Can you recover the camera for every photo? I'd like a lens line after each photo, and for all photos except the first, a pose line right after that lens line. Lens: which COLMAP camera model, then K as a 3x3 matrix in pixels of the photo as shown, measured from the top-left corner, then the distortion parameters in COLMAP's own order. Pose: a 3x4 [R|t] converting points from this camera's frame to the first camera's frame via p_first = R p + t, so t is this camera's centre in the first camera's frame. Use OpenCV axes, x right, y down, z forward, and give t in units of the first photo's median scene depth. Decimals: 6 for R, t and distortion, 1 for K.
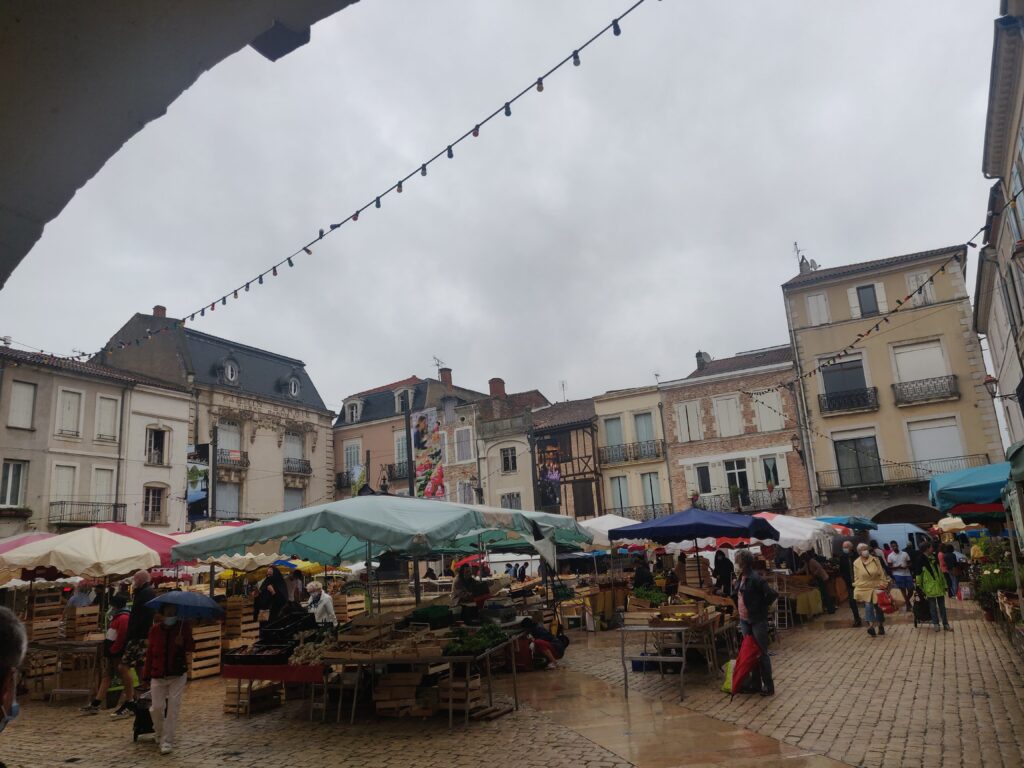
lens RADIAL K [[789.5, 0, 512.0], [0, 789.5, 384.0], [0, 0, 1]] dist [0.001799, 0.001455]
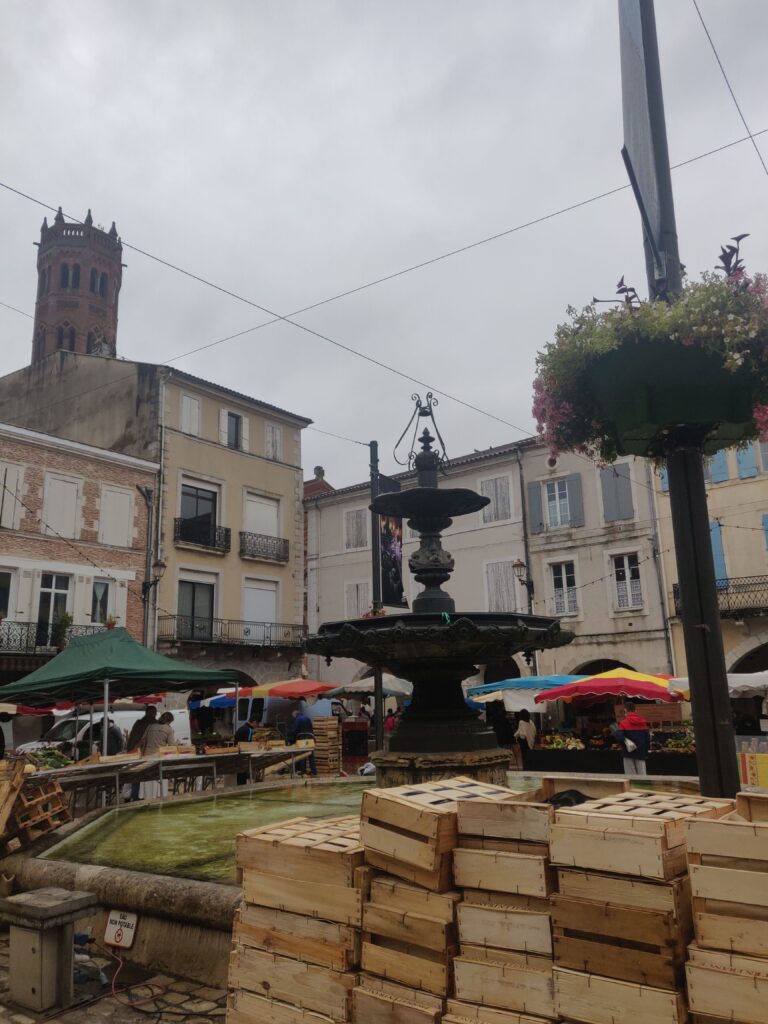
lens RADIAL K [[789.5, 0, 384.0], [0, 789.5, 512.0], [0, 0, 1]] dist [0.001799, 0.001455]
pose [[0.134845, 0.285713, 0.948781, -0.285943], [-0.210659, 0.943903, -0.254304, 0.144036], [-0.968215, -0.165577, 0.187469, 0.577781]]
